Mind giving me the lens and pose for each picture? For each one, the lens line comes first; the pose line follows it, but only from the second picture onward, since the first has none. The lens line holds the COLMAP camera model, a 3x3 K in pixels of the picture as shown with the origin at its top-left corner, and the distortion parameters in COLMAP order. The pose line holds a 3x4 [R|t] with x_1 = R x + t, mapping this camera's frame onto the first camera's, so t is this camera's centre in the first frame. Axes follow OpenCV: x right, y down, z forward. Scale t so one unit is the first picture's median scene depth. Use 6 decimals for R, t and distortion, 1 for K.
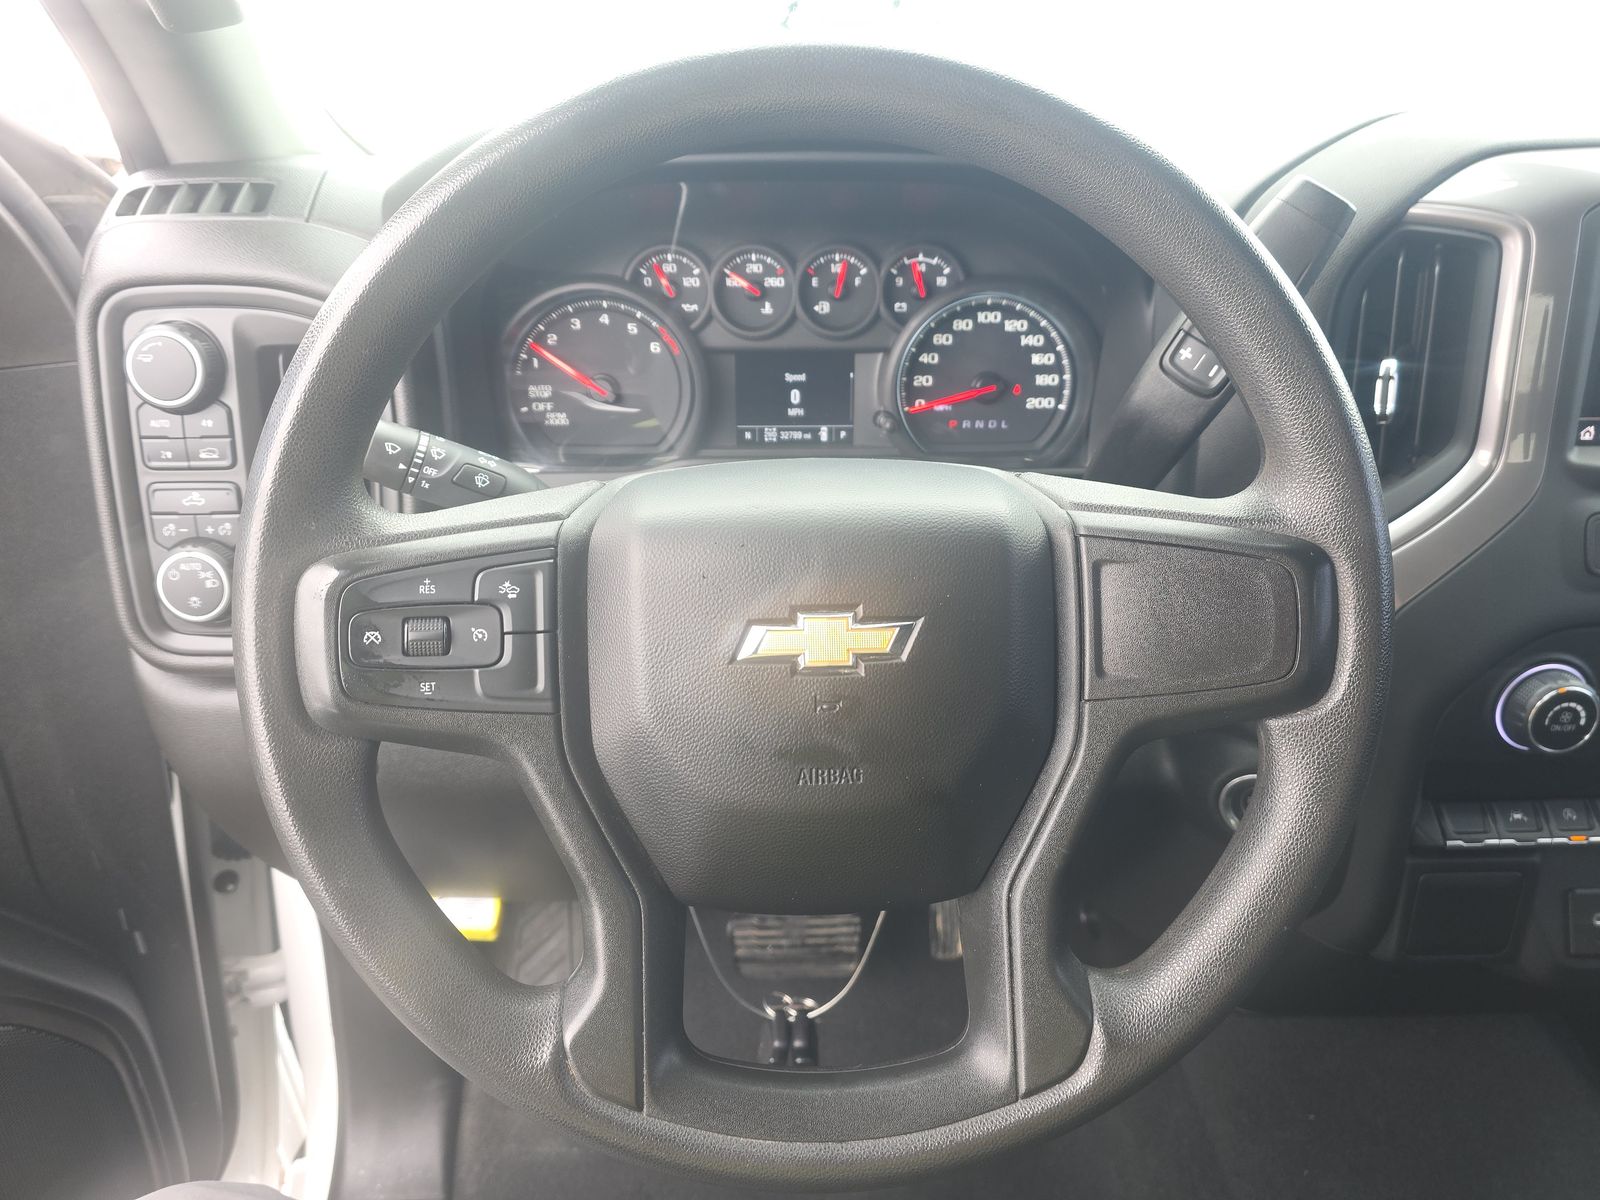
lens RADIAL K [[1206.3, 0, 800.0], [0, 1206.3, 600.0], [0, 0, 1]] dist [0.181616, -0.374137]
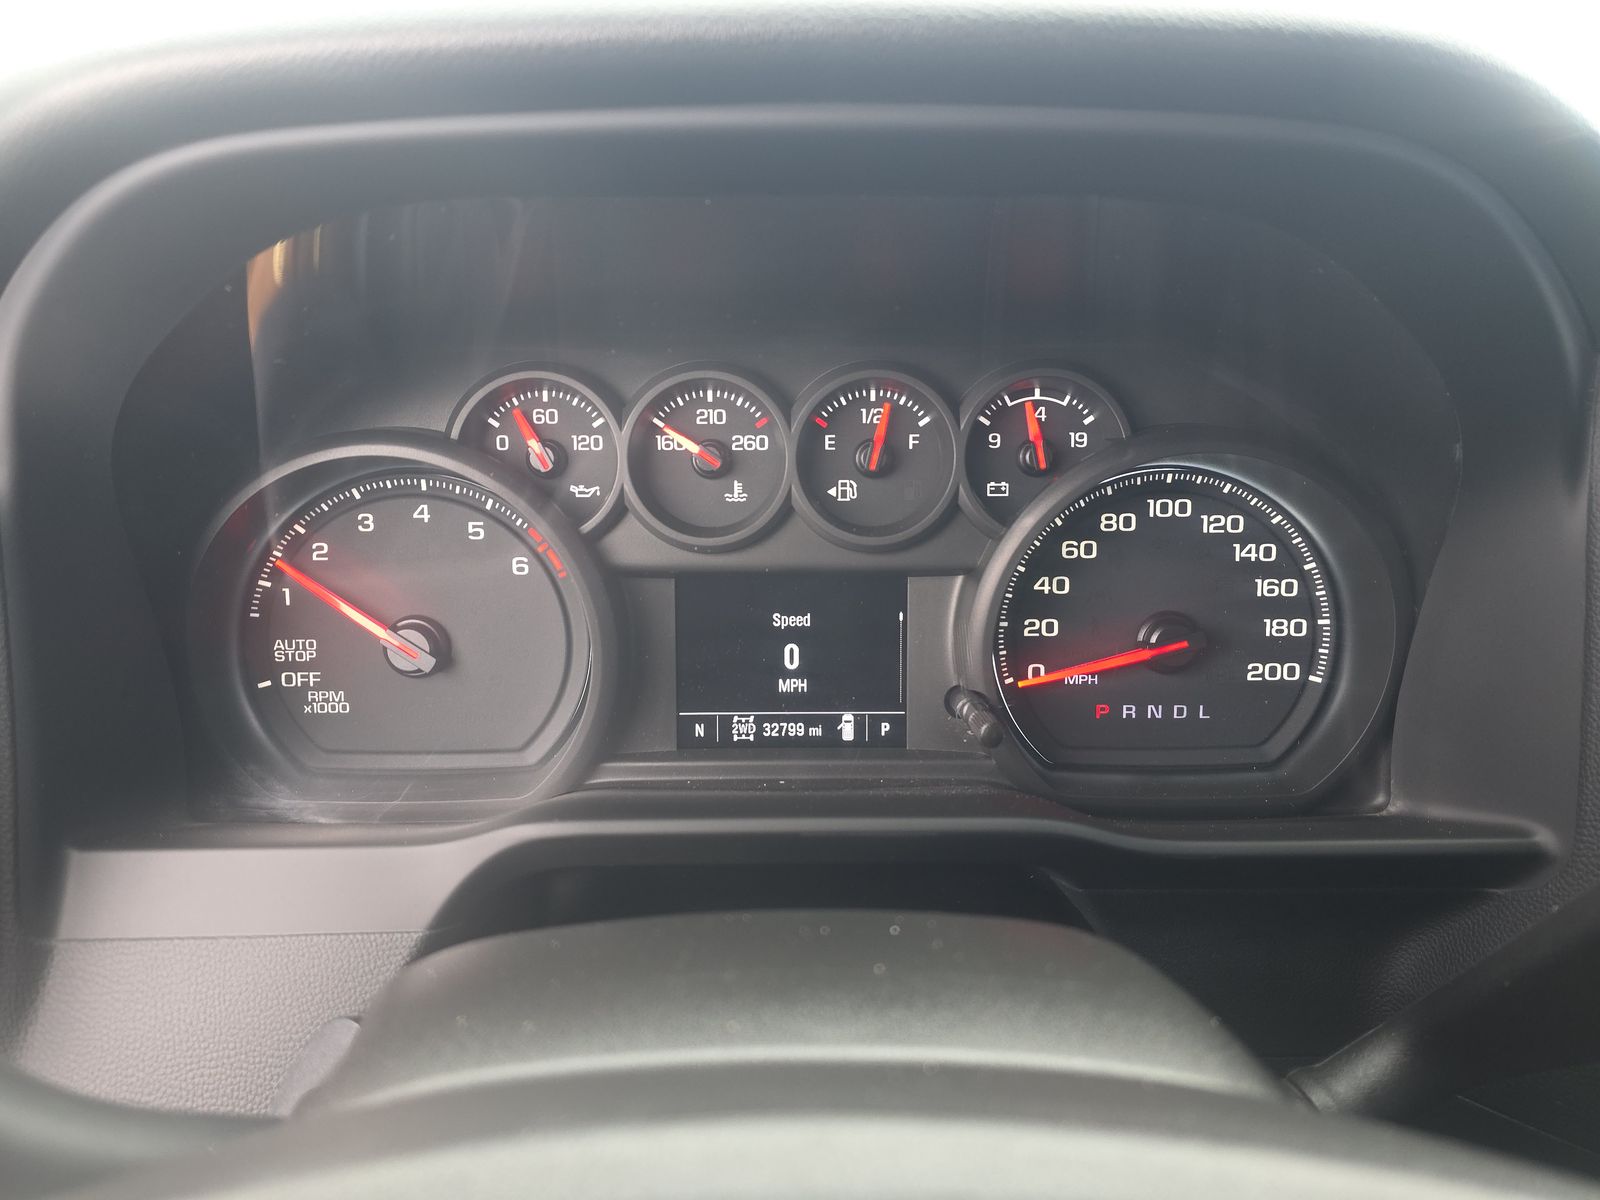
lens RADIAL K [[1206.3, 0, 800.0], [0, 1206.3, 600.0], [0, 0, 1]] dist [0.181616, -0.374137]
pose [[0.999996, -0.002284, 0.001681, -0.001088], [0.002511, 0.988671, -0.150079, -0.116785], [-0.001319, 0.150082, 0.988673, 0.498006]]
